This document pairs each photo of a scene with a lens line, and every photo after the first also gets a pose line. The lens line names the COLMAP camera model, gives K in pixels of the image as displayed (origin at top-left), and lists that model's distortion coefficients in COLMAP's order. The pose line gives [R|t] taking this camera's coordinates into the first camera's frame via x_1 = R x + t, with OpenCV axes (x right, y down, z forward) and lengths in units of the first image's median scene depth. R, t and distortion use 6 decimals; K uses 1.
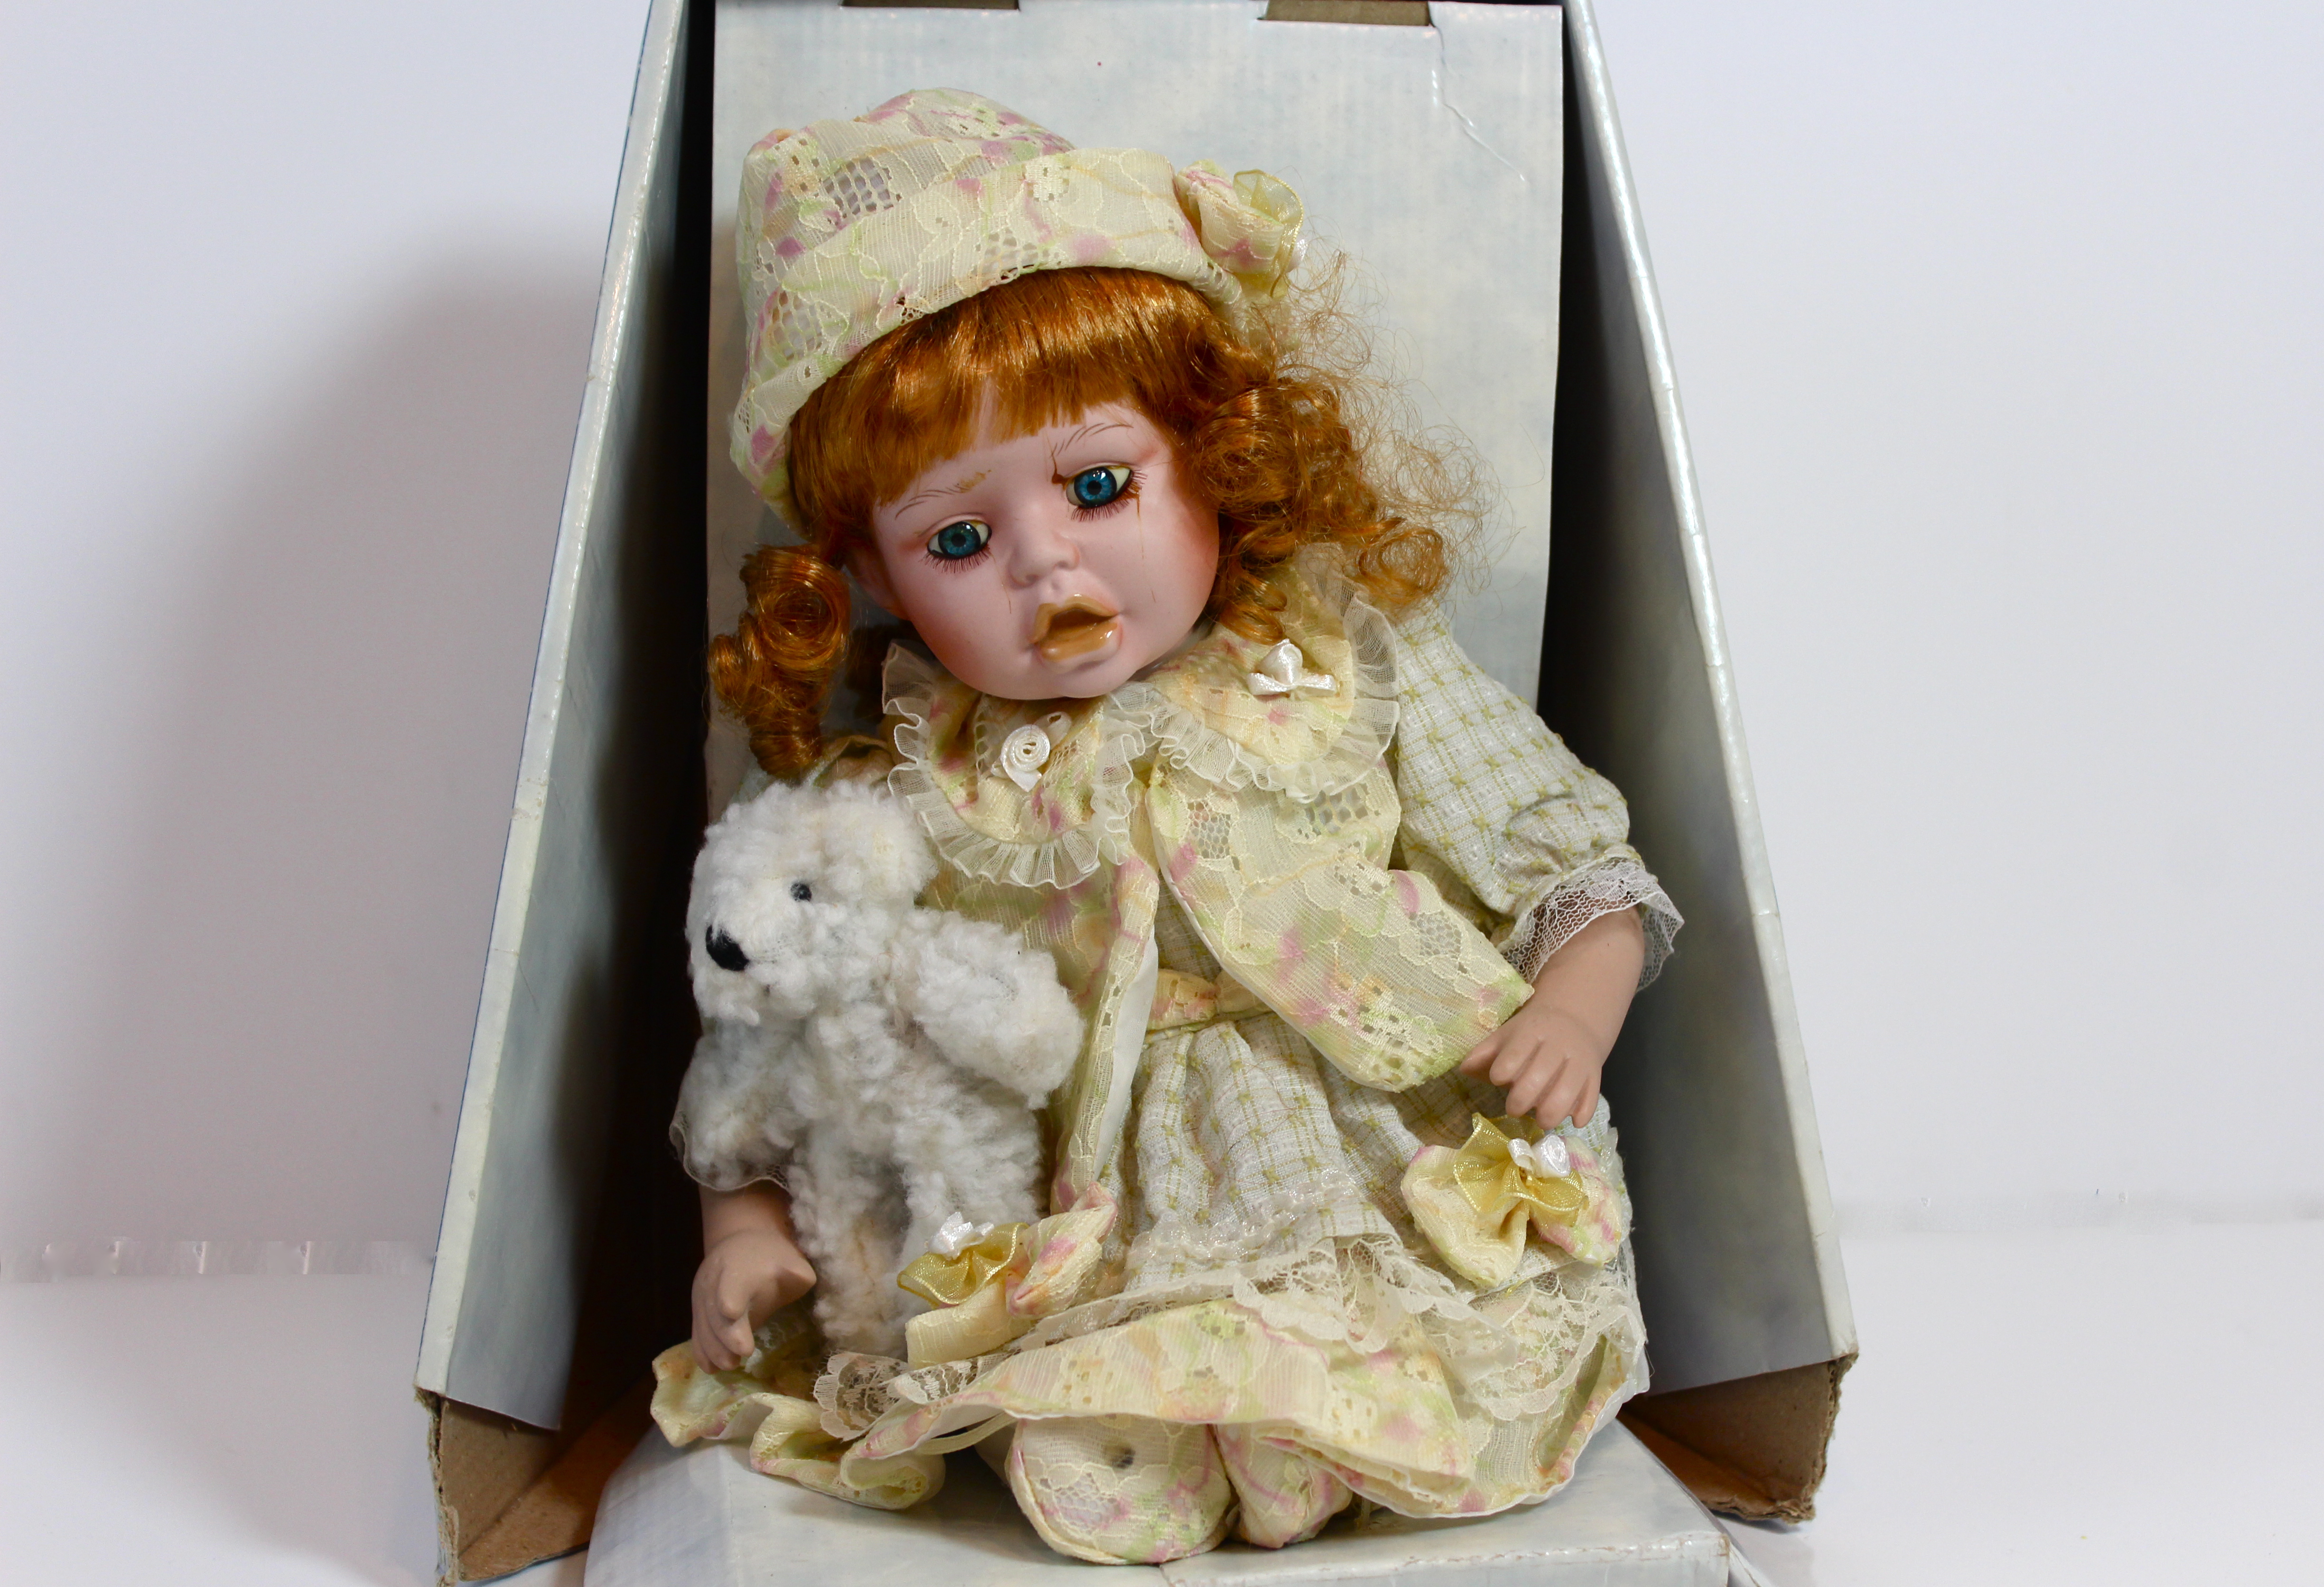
lens RADIAL K [[3816.7, 0, 1168.3], [0, 3816.7, 791.4], [0, 0, 1]] dist [-0.056619, 0.000000]
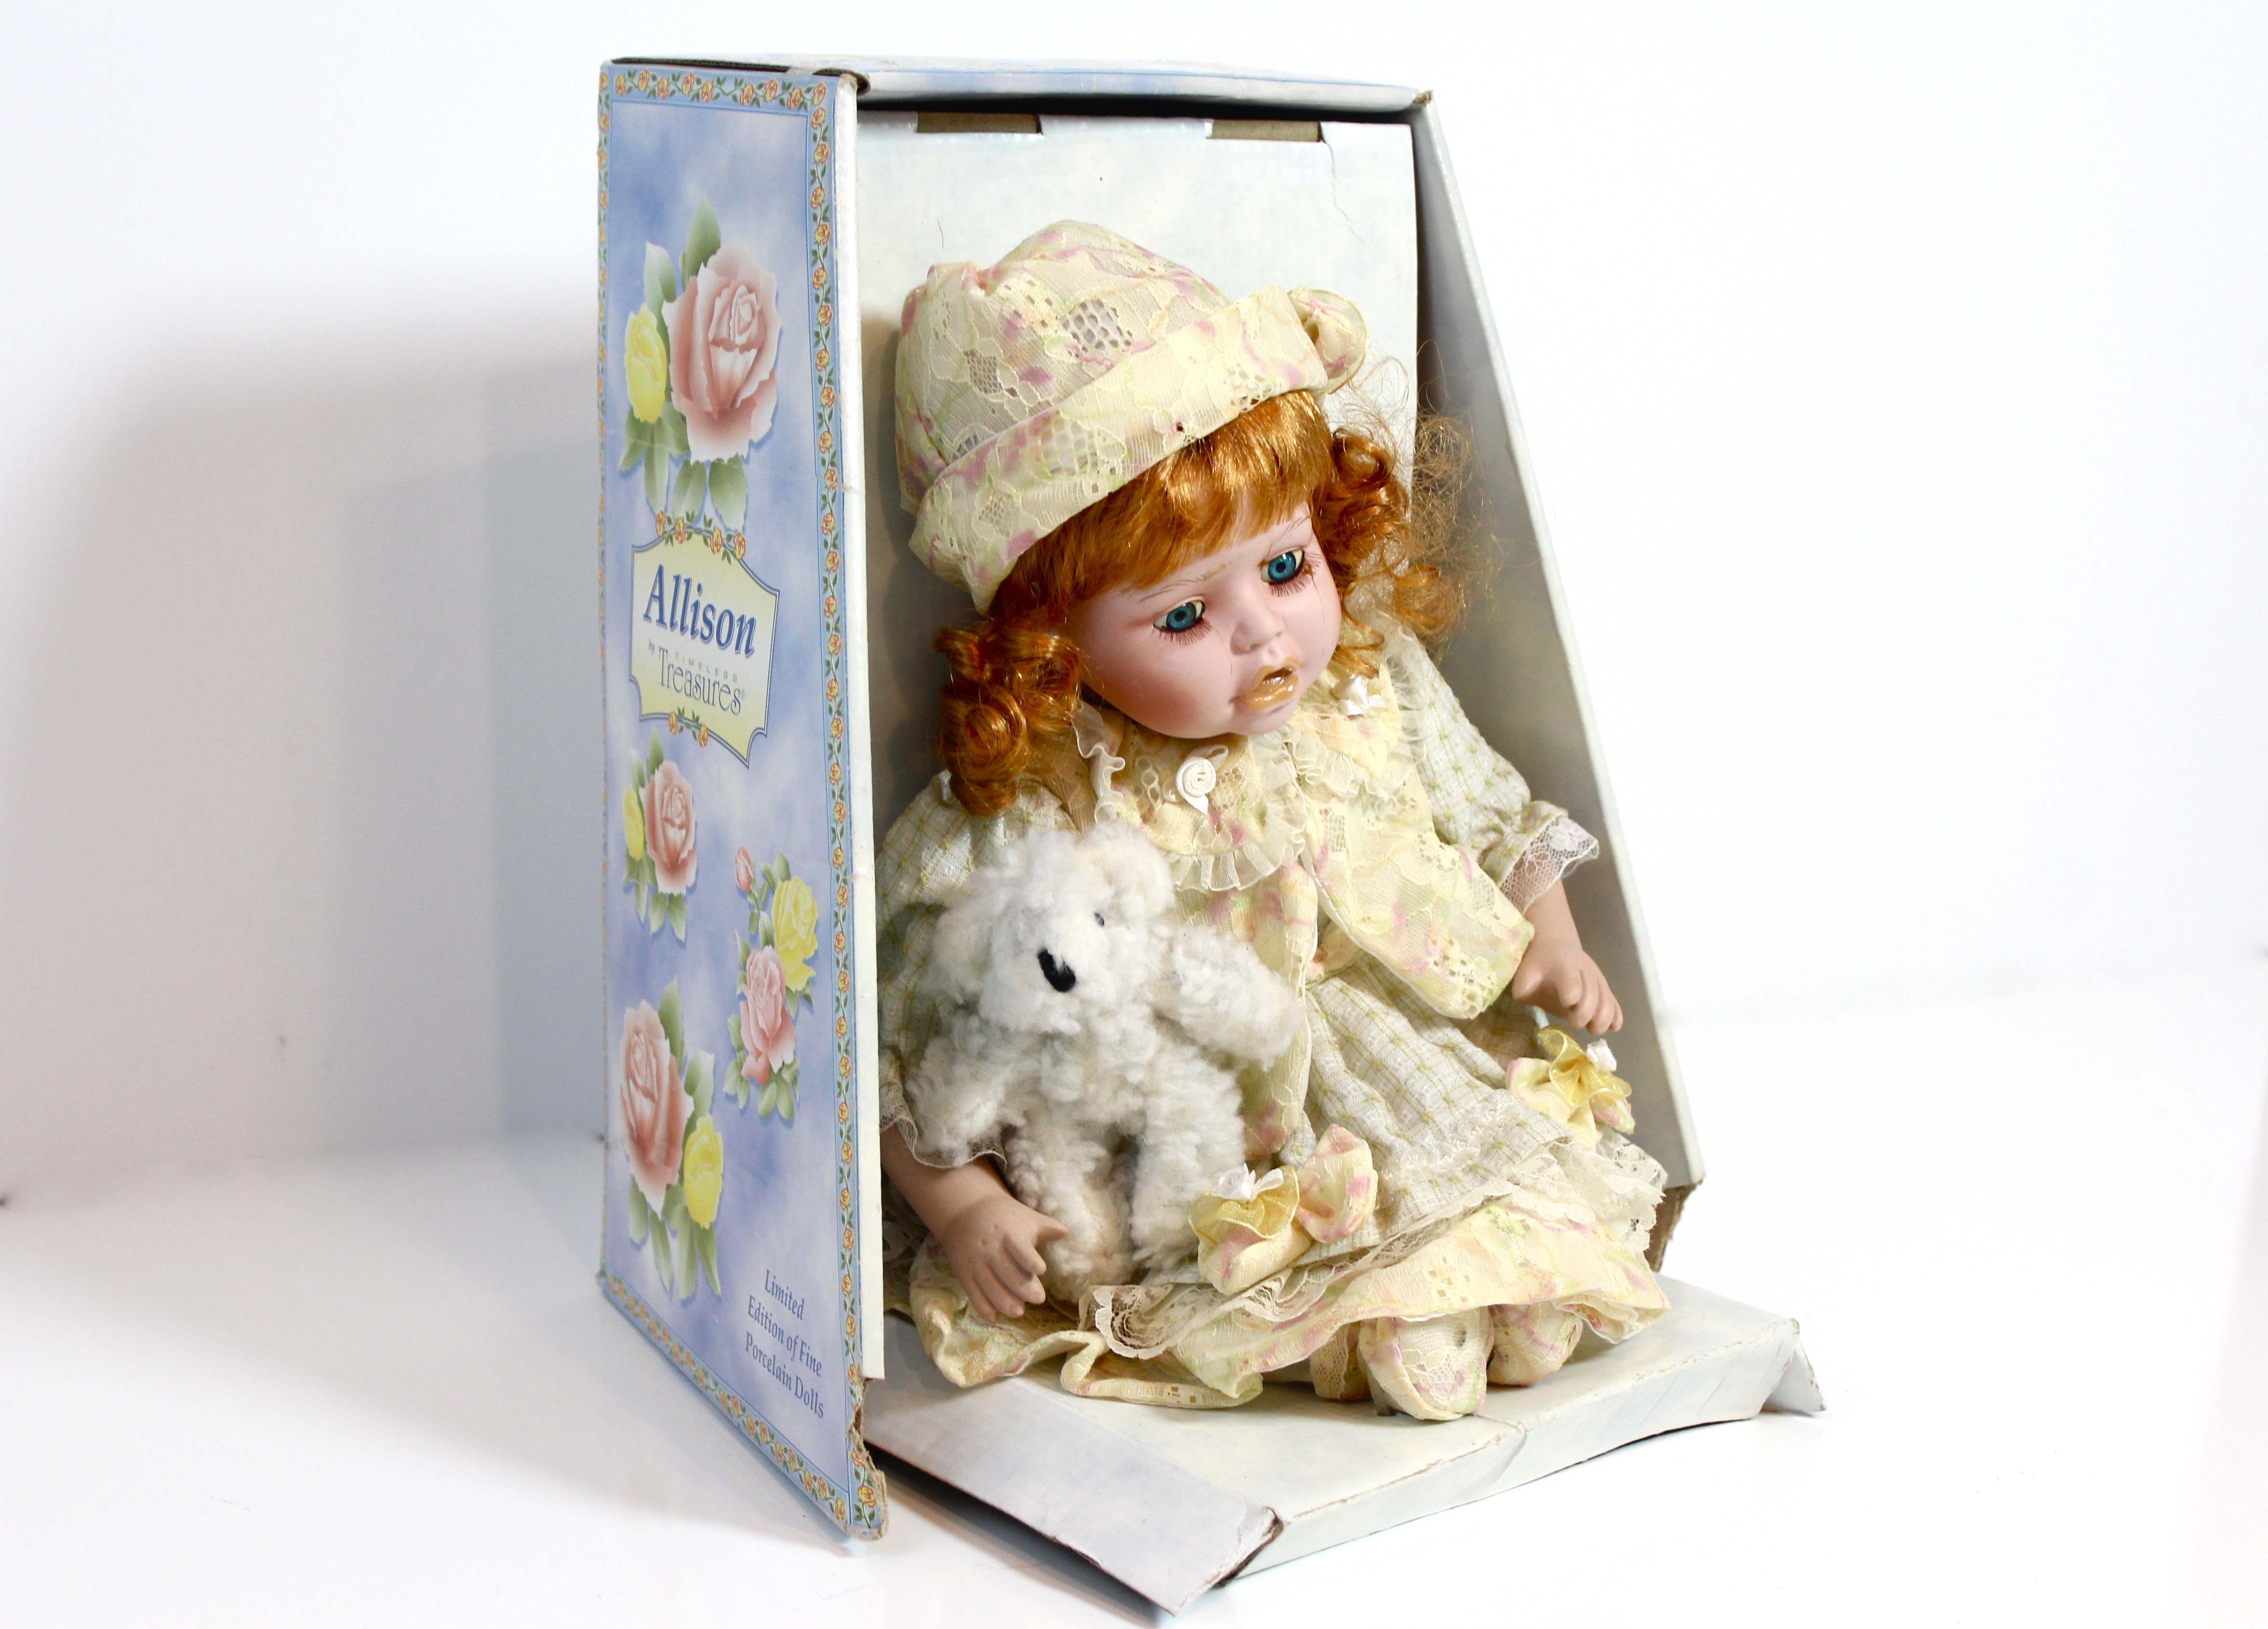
lens RADIAL K [[3848.7, 0, 1138.7], [0, 3848.7, 817.7], [0, 0, 1]] dist [-0.076358, 0.000000]
pose [[0.850424, -0.097766, 0.516935, -0.698398], [0.044146, 0.992377, 0.115059, -0.142369], [-0.524243, -0.075028, 0.848257, -0.033545]]
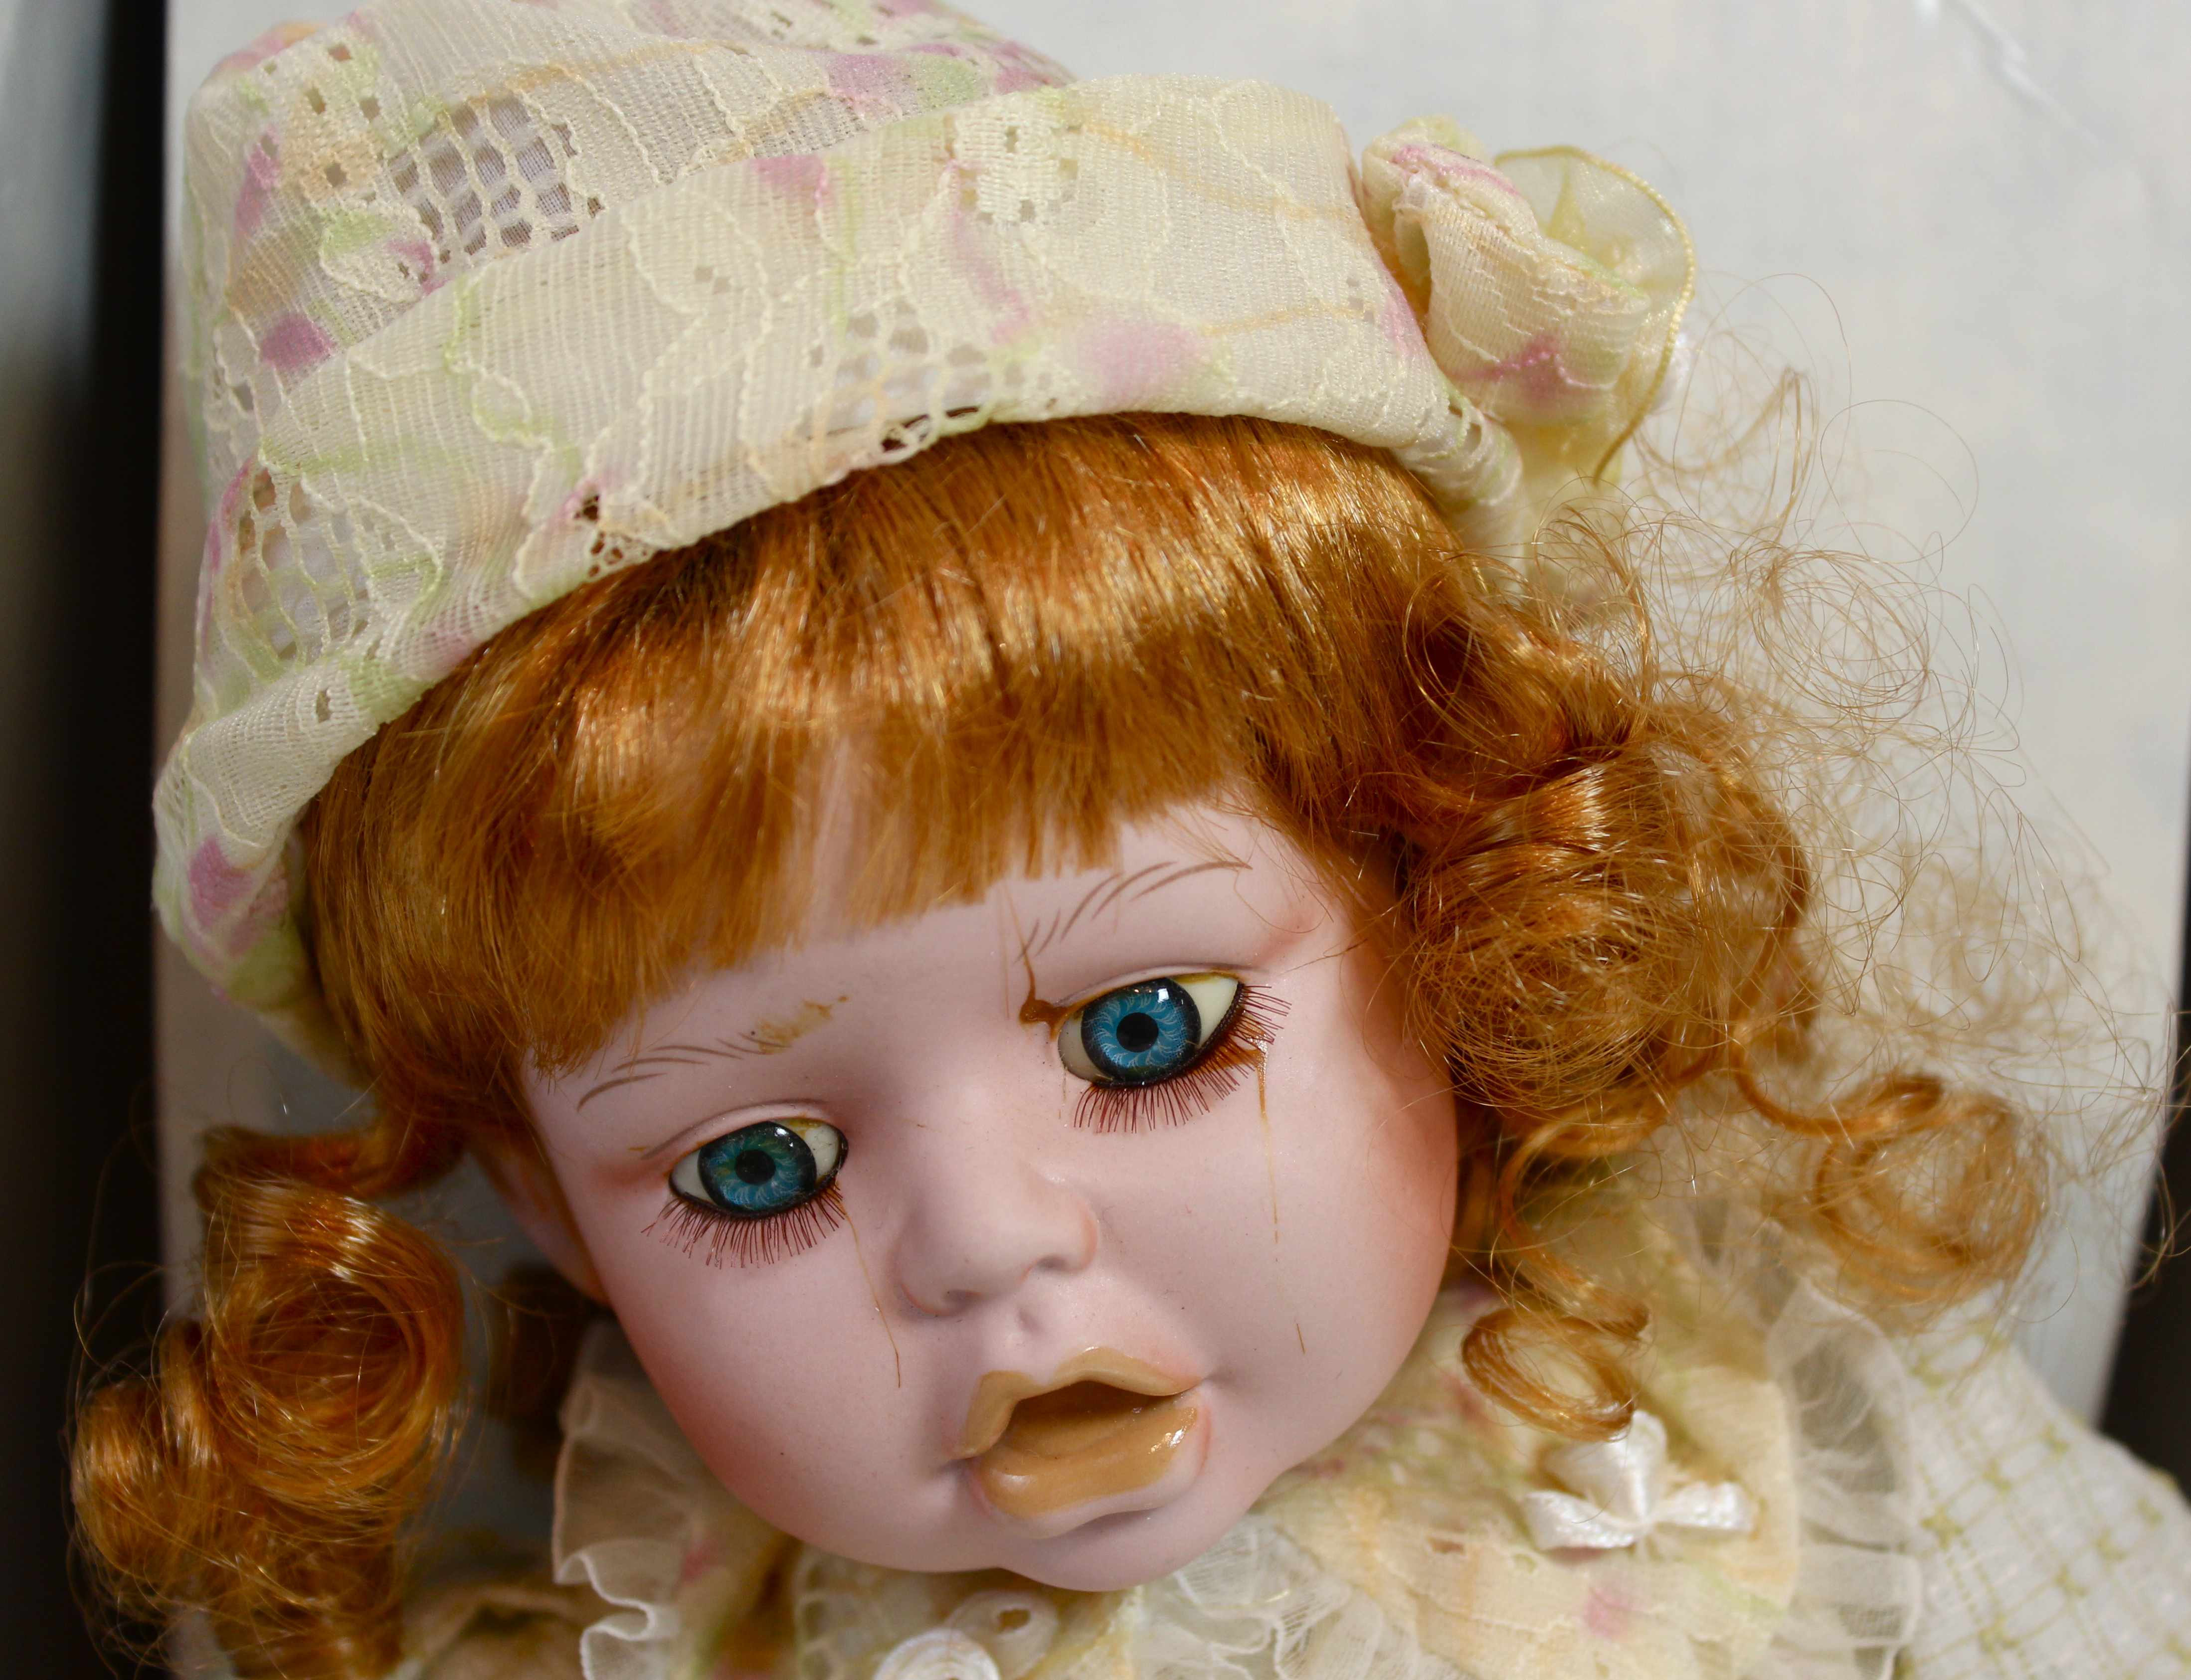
lens RADIAL K [[3823.4, 0, 1090.6], [0, 3823.4, 860.6], [0, 0, 1]] dist [-0.074138, 0.000000]
pose [[0.999712, 0.009635, 0.021996, -0.031445], [-0.009903, 0.999878, 0.012101, -0.098567], [-0.021877, -0.012315, 0.999685, 0.636127]]
